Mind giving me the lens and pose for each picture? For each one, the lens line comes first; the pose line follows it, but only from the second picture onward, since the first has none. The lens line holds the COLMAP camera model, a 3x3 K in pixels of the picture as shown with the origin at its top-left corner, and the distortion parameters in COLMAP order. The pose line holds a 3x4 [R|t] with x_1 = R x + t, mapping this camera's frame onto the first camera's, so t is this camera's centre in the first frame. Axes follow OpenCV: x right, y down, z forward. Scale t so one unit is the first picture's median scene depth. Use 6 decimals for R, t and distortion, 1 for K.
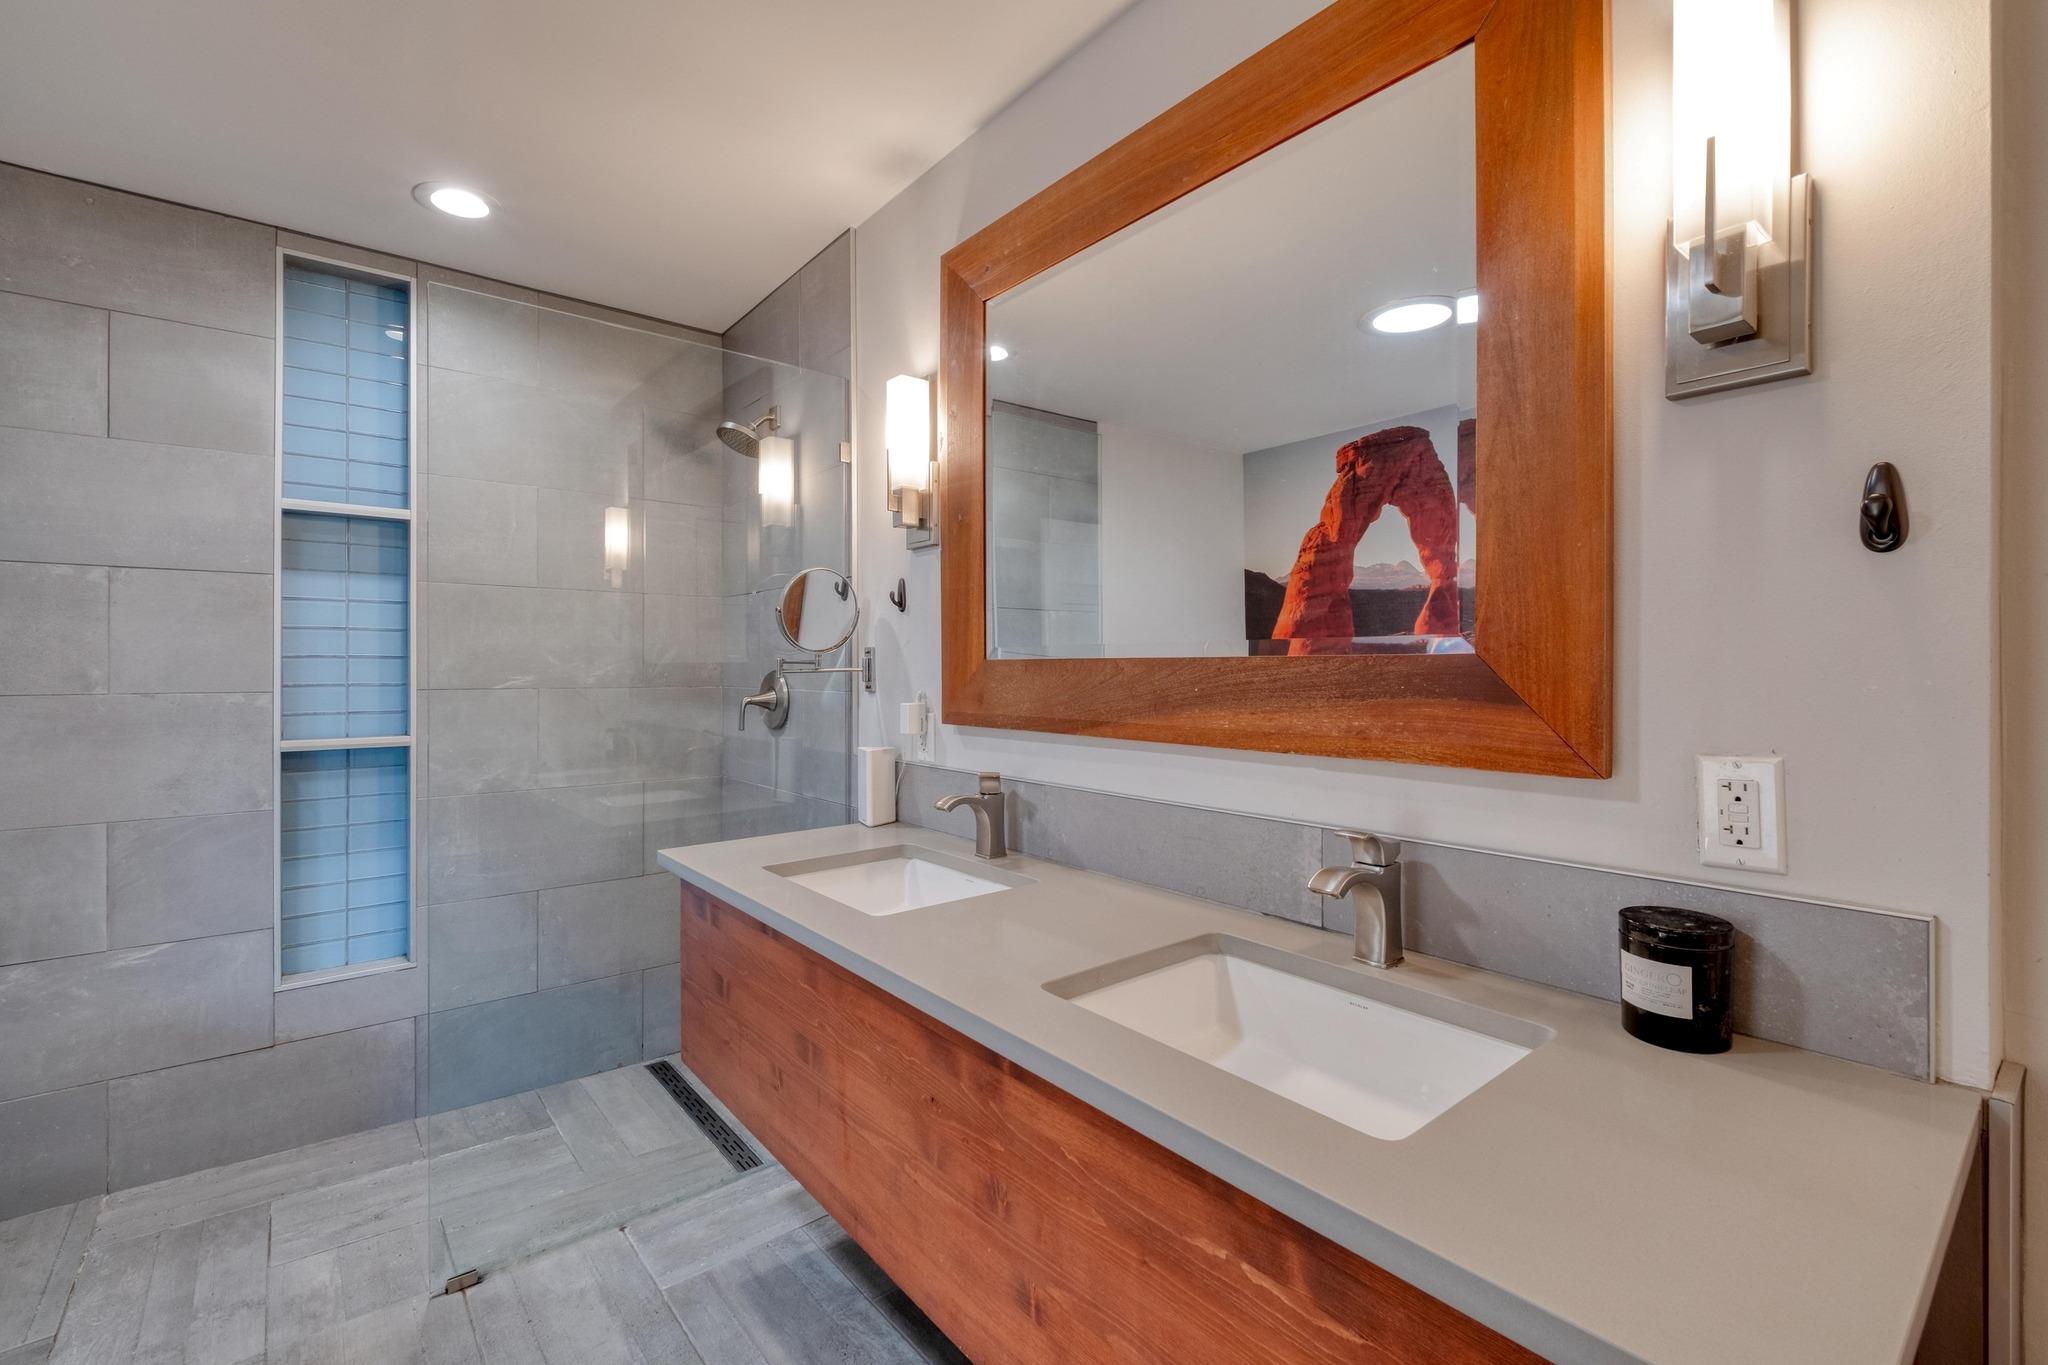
lens RADIAL K [[884.4, 0, 1020.3], [0, 884.4, 669.4], [0, 0, 1]] dist [-0.001017, -0.002610]
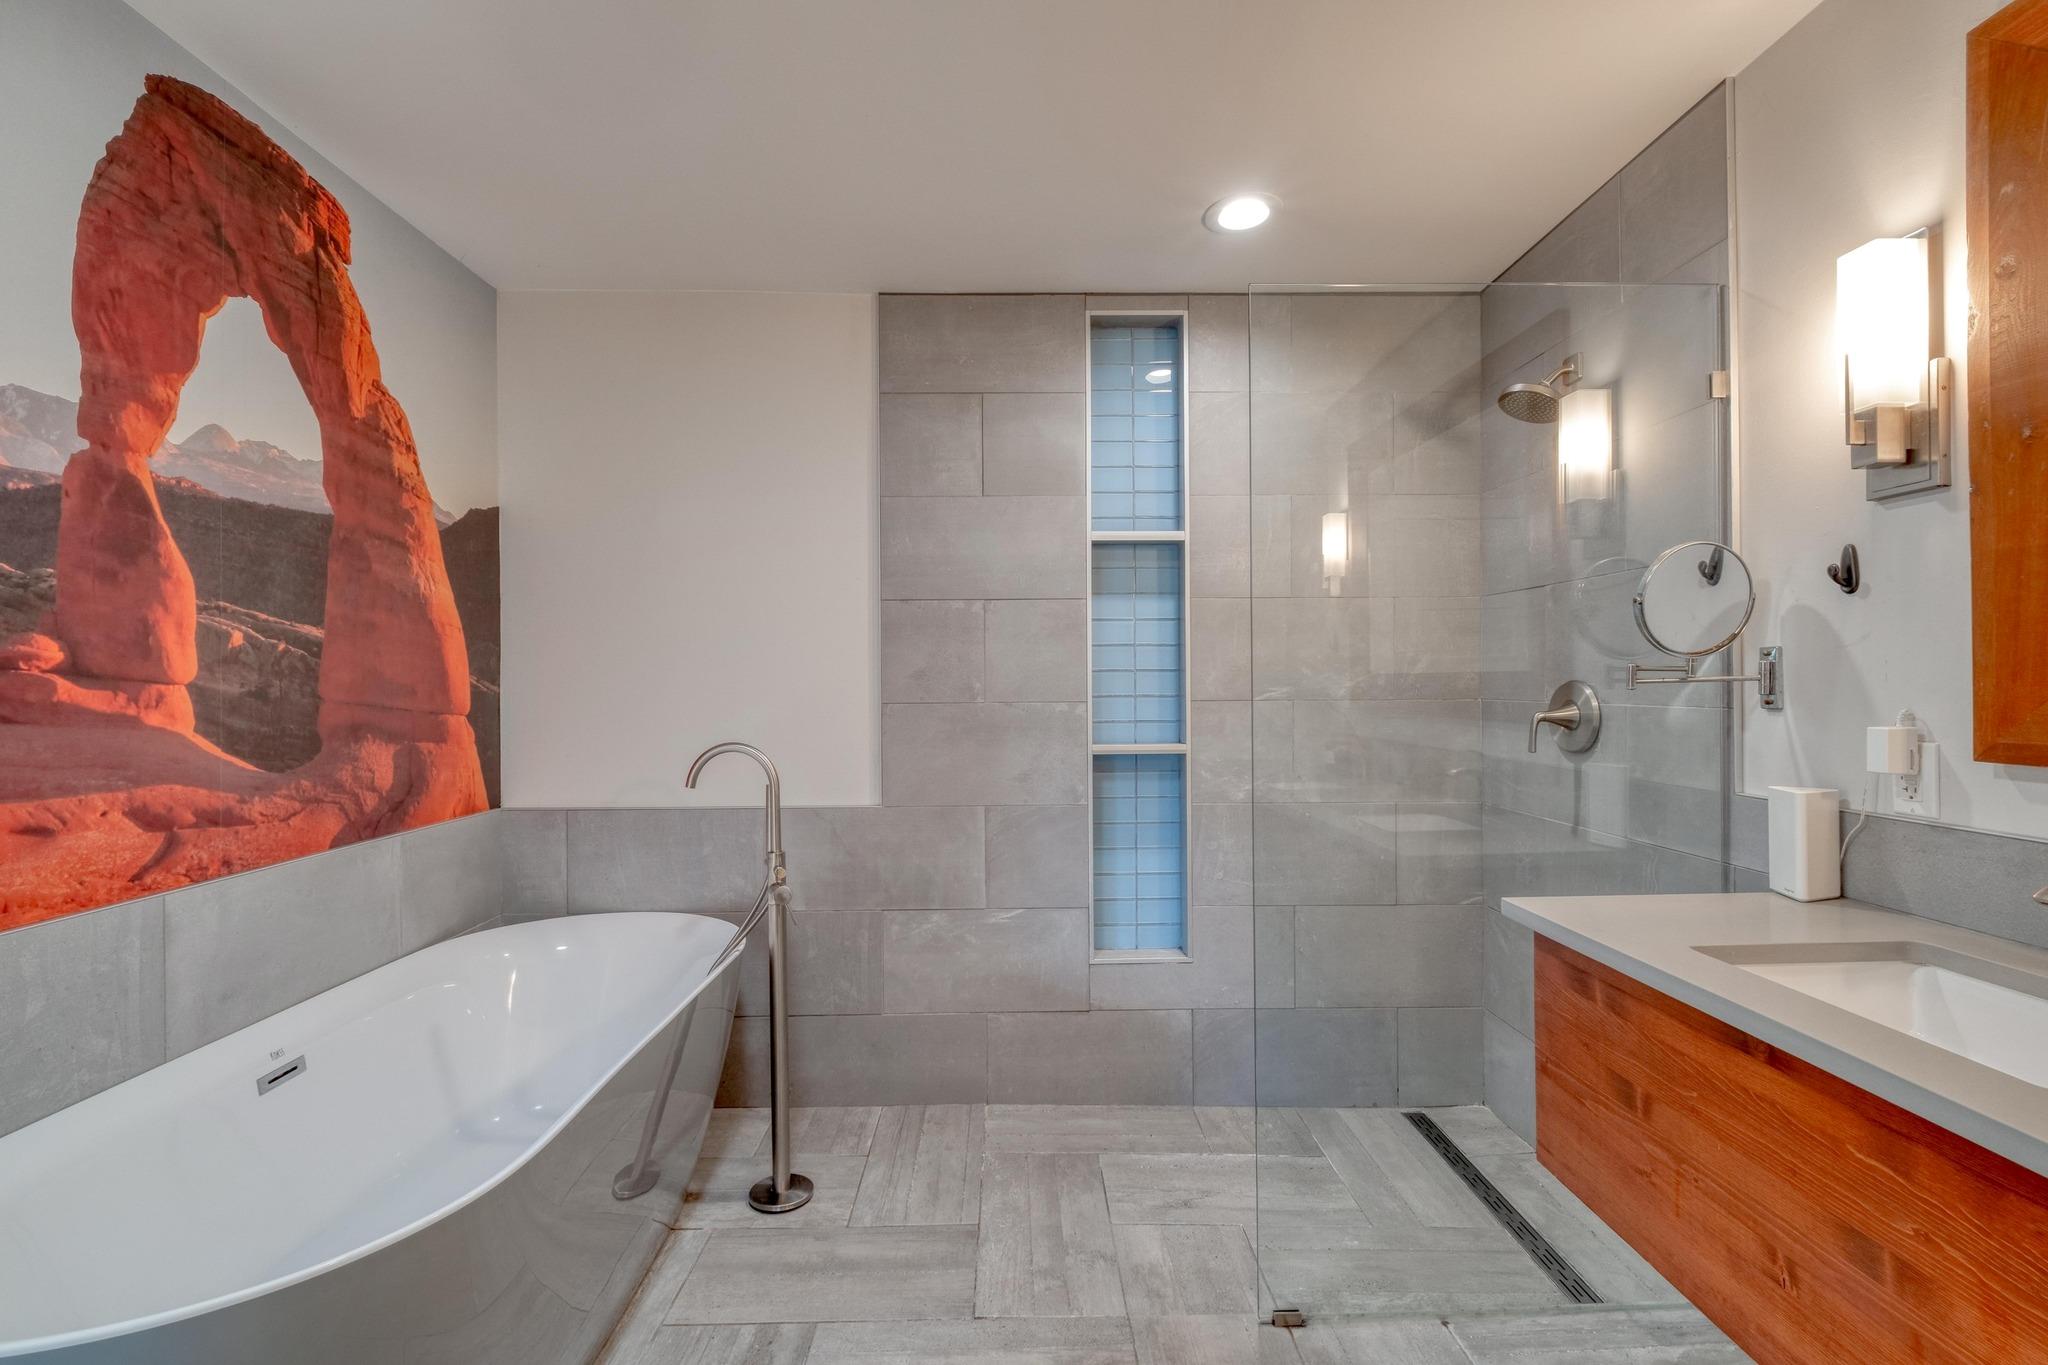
lens RADIAL K [[884.4, 0, 1031.8], [0, 884.4, 689.3], [0, 0, 1]] dist [-0.001017, -0.002610]
pose [[0.779608, -0.000111, -0.626267, -0.190600], [0.006410, 0.999949, 0.007802, -0.000096], [0.626235, -0.010097, 0.779569, 0.063603]]
